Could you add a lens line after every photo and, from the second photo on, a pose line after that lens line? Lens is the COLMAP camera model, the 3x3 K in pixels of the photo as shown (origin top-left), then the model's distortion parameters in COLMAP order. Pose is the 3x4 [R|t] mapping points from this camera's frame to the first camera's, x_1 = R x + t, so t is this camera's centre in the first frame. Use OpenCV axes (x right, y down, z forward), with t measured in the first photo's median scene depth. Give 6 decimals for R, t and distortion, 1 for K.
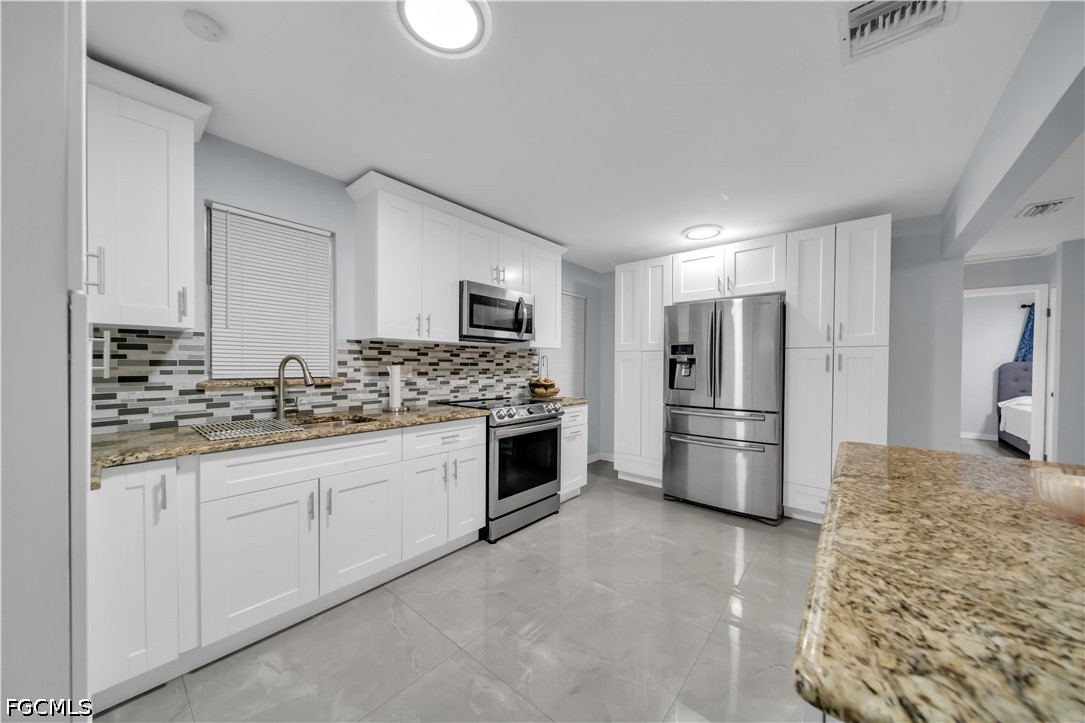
lens RADIAL K [[374.3, 0, 545.8], [0, 374.3, 368.9], [0, 0, 1]] dist [0.000394, -0.001383]
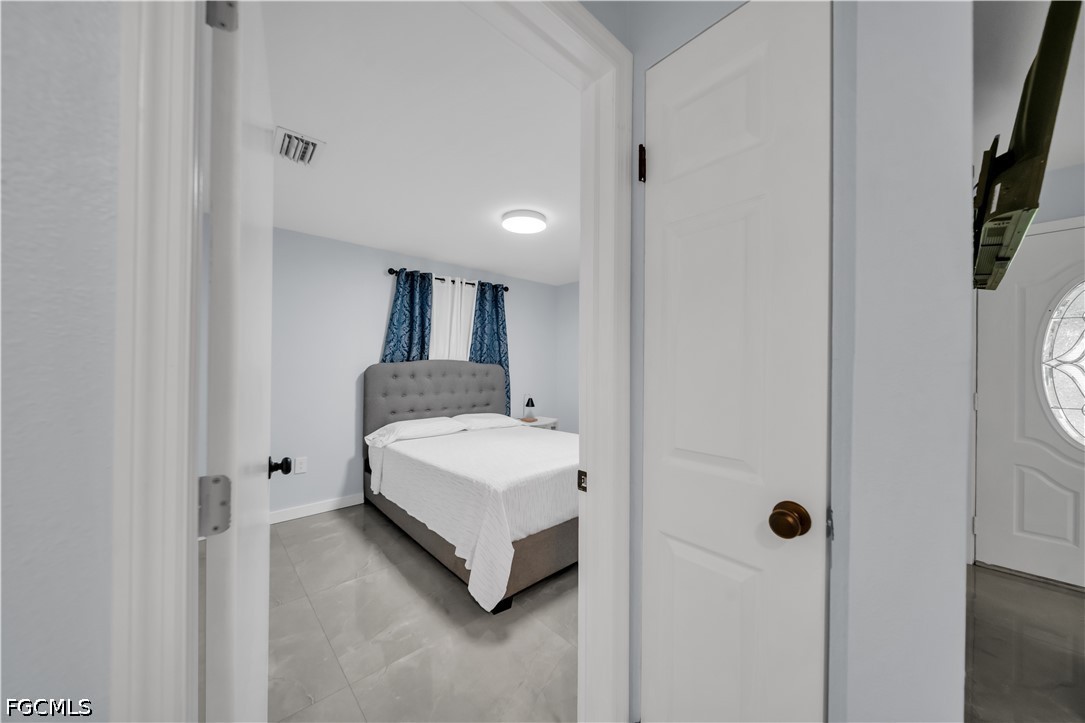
lens RADIAL K [[374.3, 0, 547.5], [0, 374.3, 367.1], [0, 0, 1]] dist [0.000394, -0.001383]
pose [[0.122805, -0.002397, 0.992428, 1.385363], [0.012662, 0.999919, 0.000848, -0.018910], [-0.992350, 0.012462, 0.122825, 1.319343]]
